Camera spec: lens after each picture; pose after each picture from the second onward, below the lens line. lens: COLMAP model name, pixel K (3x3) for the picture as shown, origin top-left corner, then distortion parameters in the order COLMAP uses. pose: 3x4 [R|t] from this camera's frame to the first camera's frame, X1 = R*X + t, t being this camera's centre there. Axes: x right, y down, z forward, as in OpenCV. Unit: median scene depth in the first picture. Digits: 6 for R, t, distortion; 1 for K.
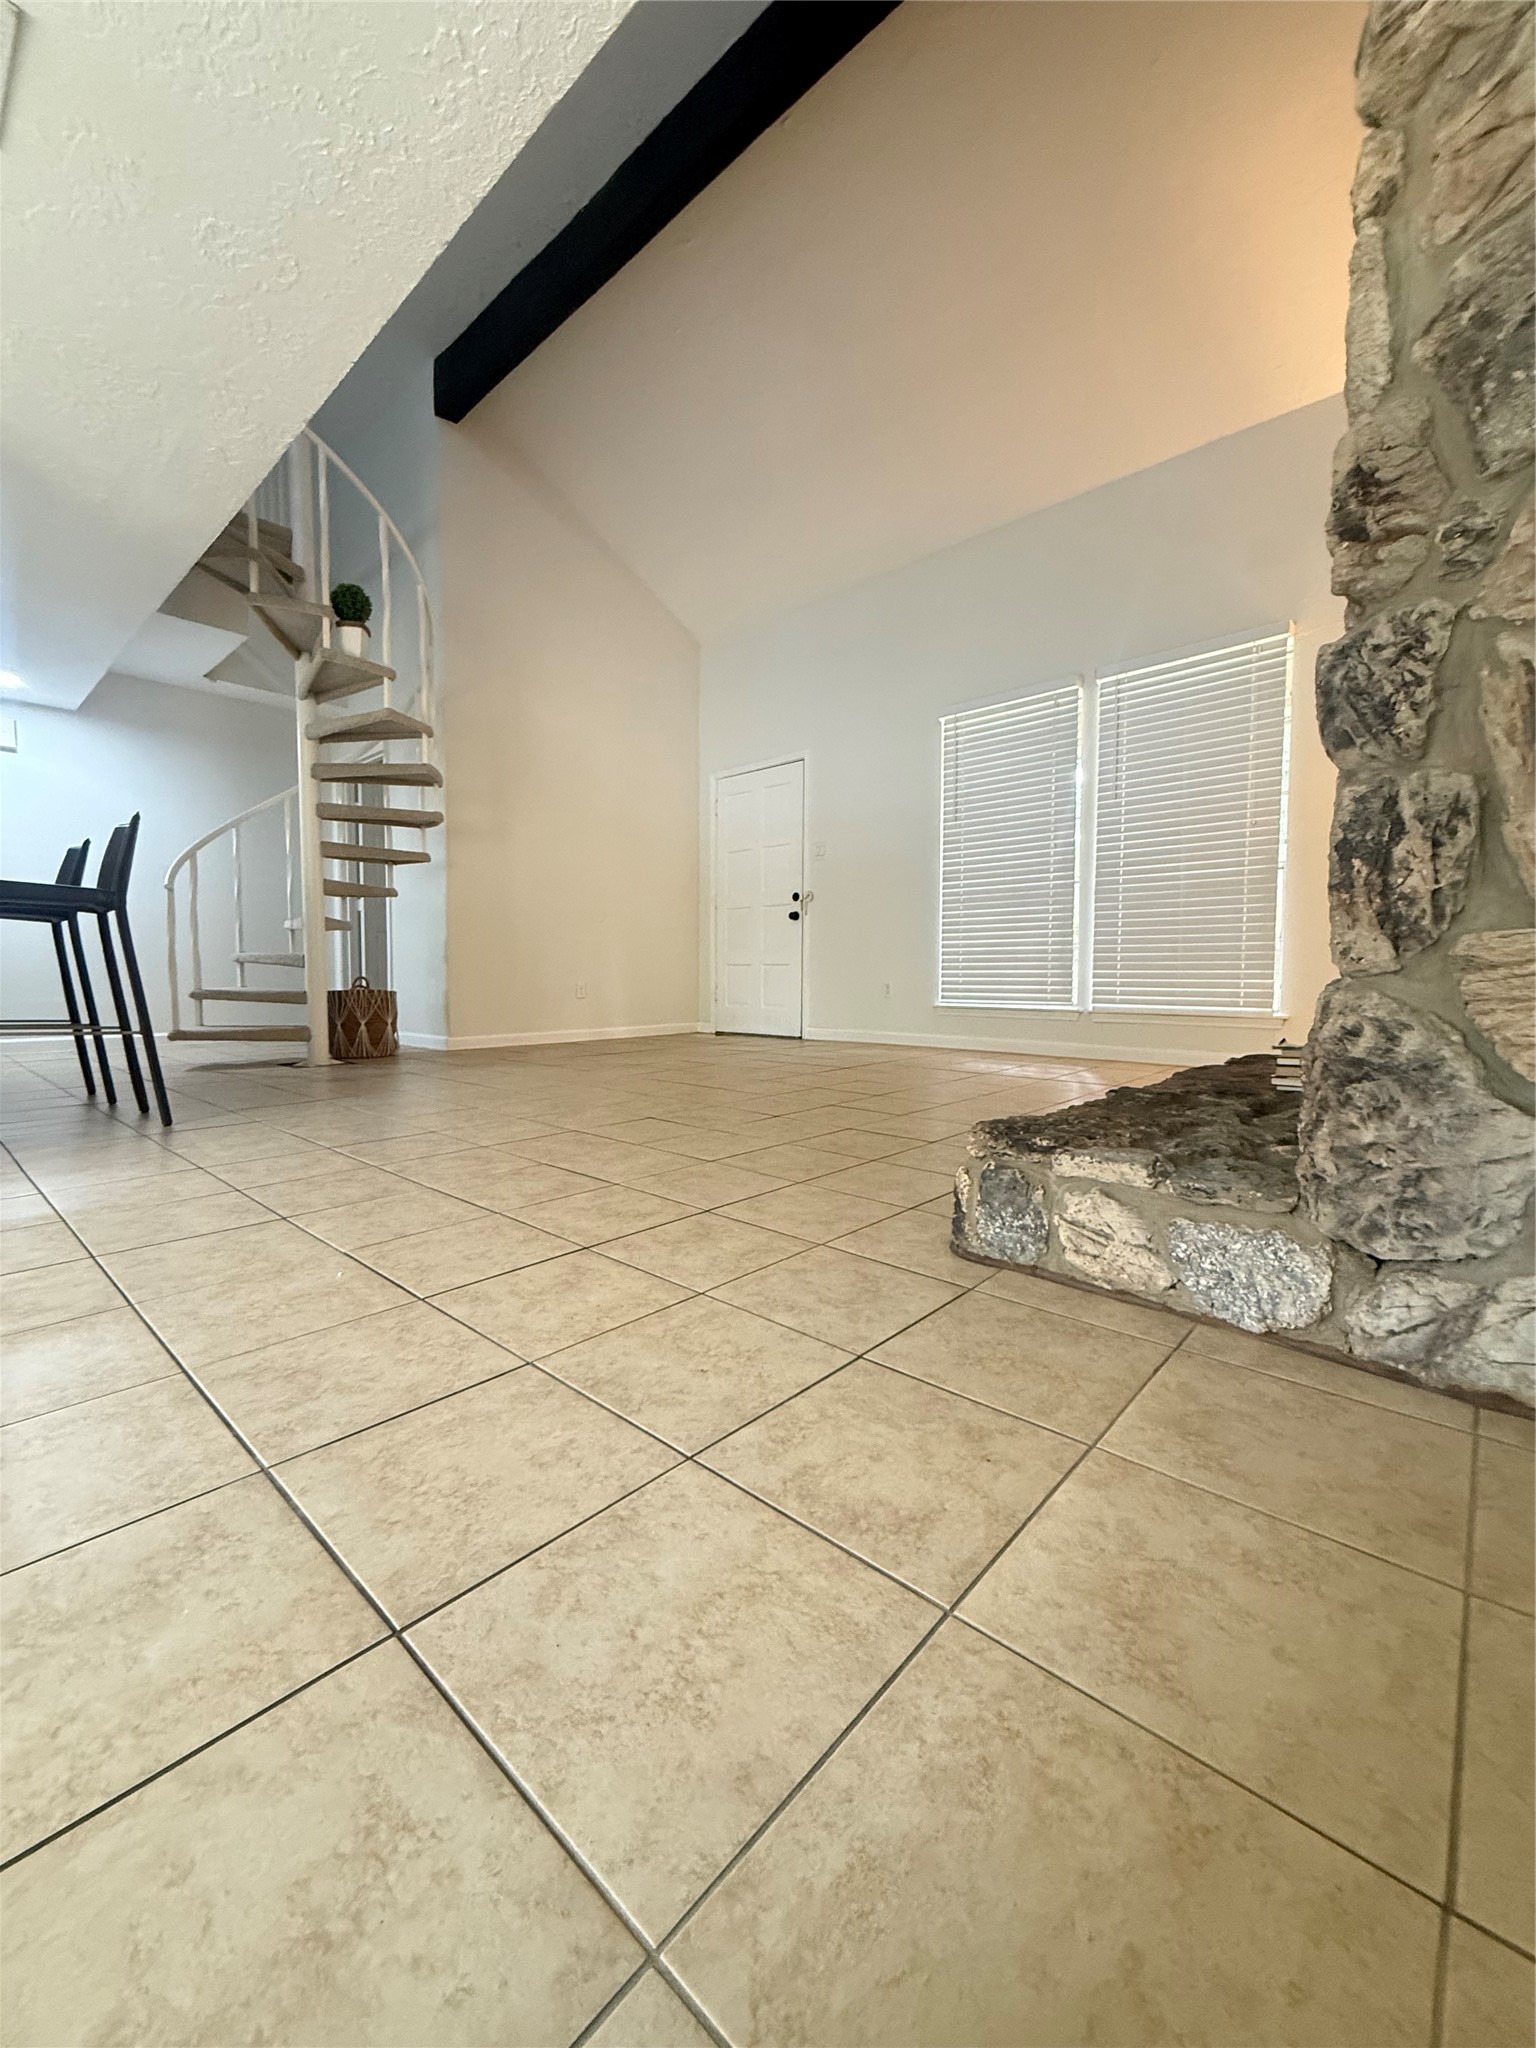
lens RADIAL K [[817.6, 0, 768.0], [0, 817.6, 1024.0], [0, 0, 1]] dist [0.000410, -0.000398]
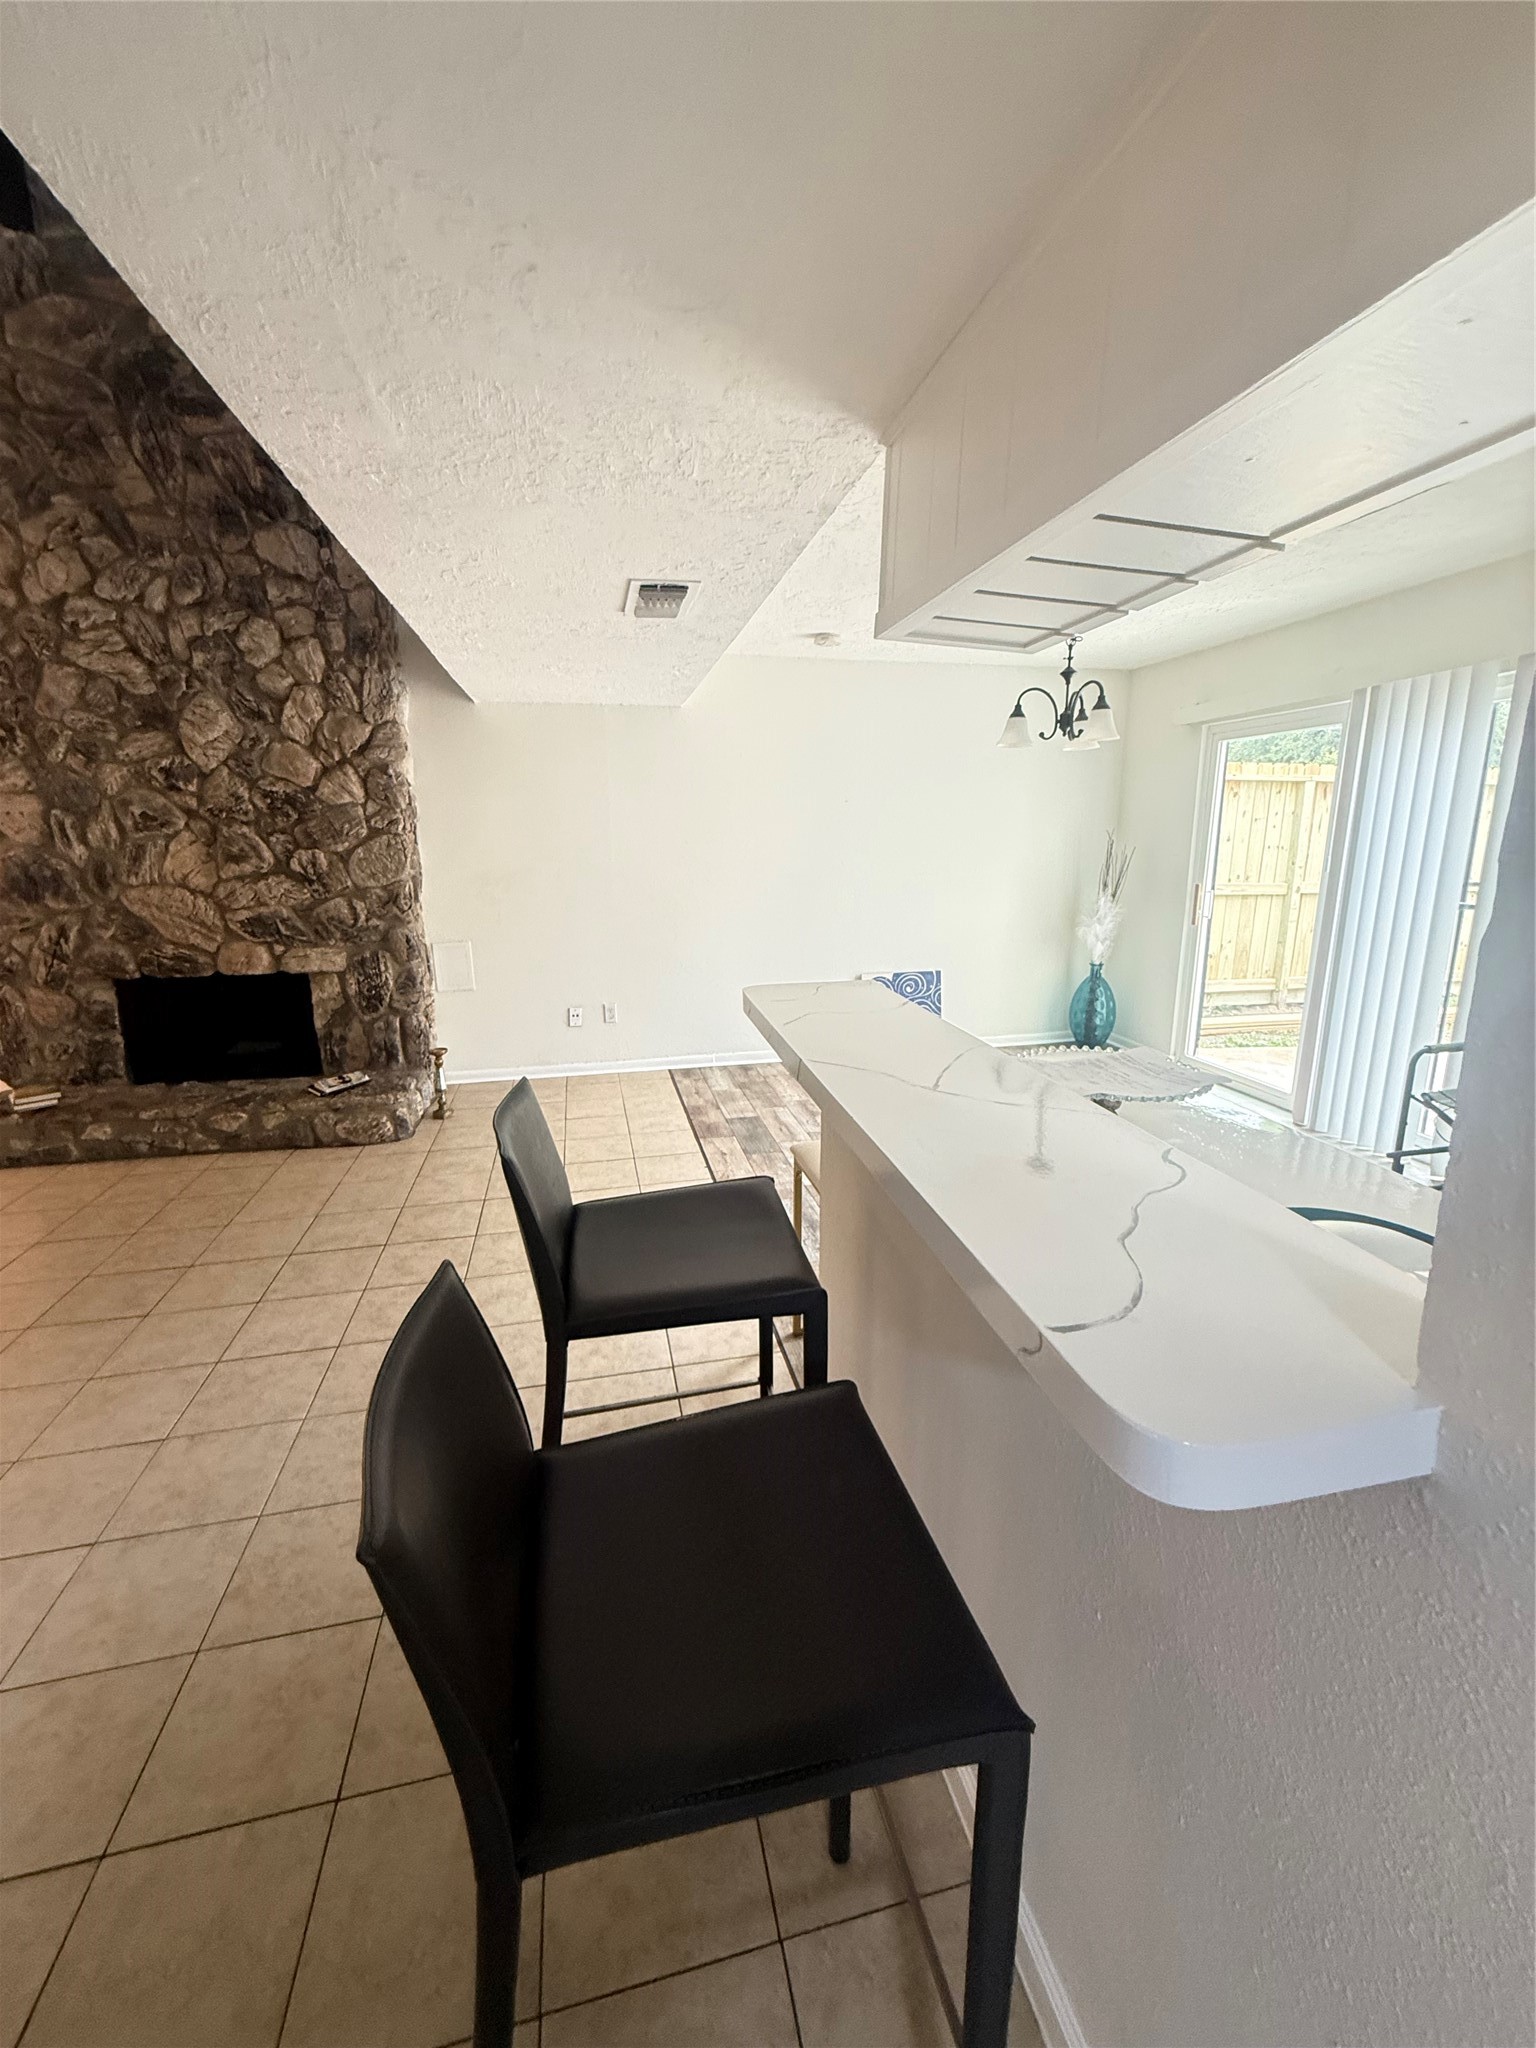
lens RADIAL K [[817.6, 0, 768.0], [0, 817.6, 1024.0], [0, 0, 1]] dist [0.000410, -0.000398]
pose [[-0.824255, -0.121204, 0.553094, -0.675675], [0.037797, 0.962864, 0.267329, -0.234033], [-0.564956, 0.241252, -0.789064, 0.728386]]
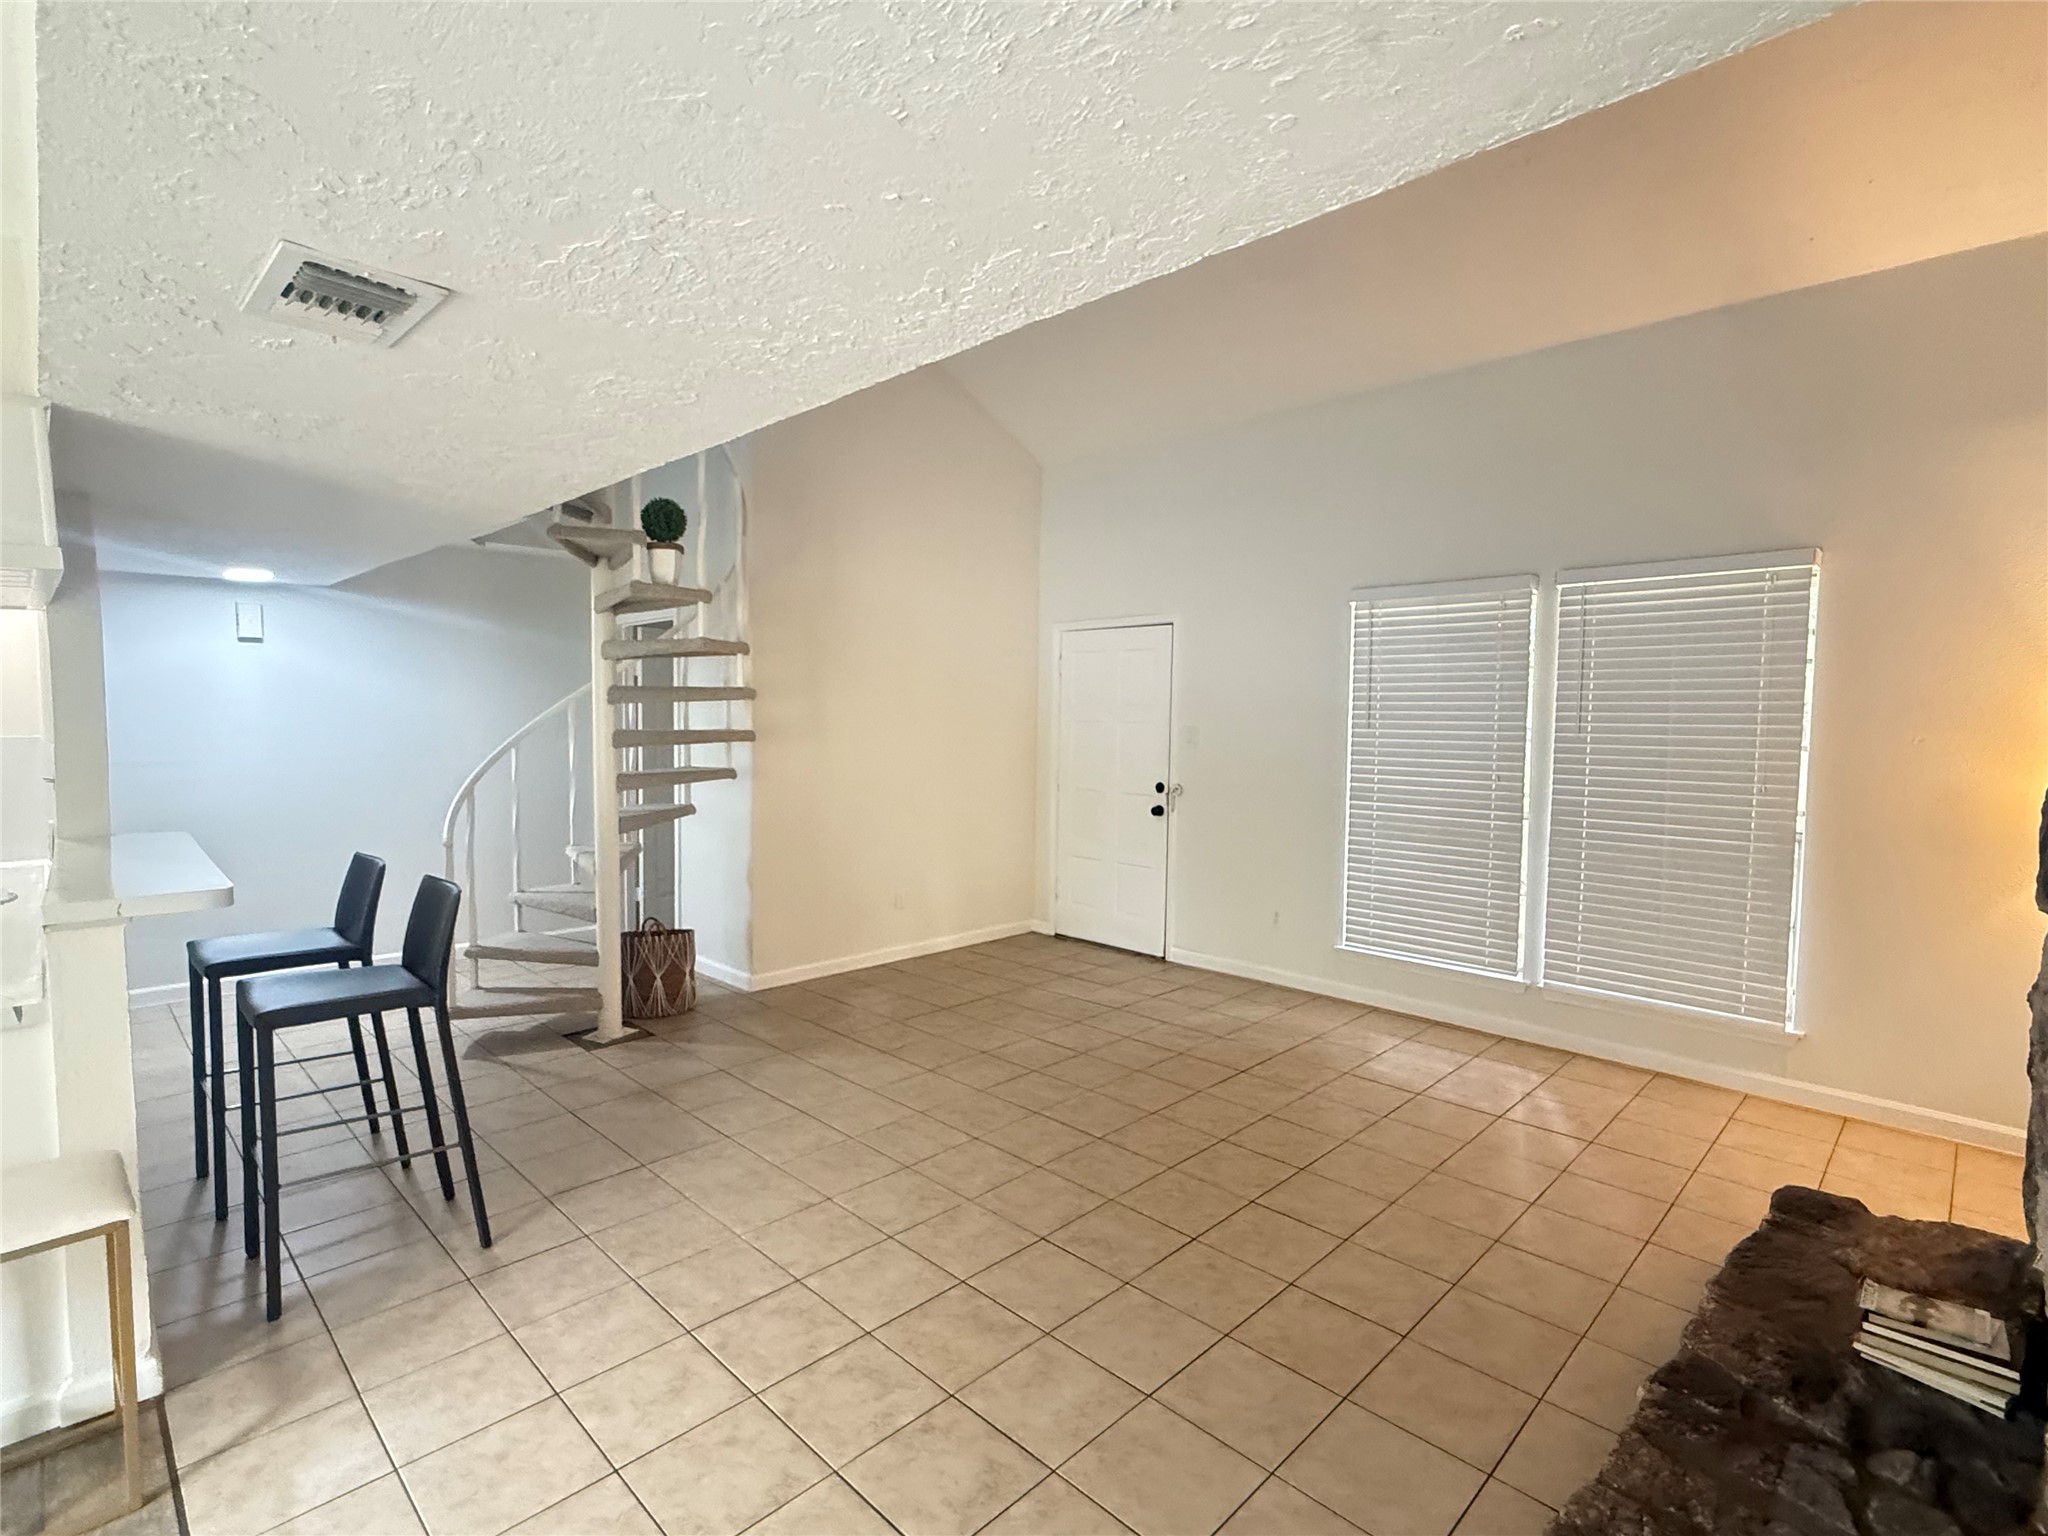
lens RADIAL K [[994.2, 0, 1019.9], [0, 994.2, 770.2], [0, 0, 1]] dist [-0.000519, 0.000471]
pose [[0.998825, 0.012276, -0.046882, -0.073653], [-0.012115, 0.999920, 0.003720, -0.214158], [0.046924, -0.003148, 0.998893, -0.007820]]
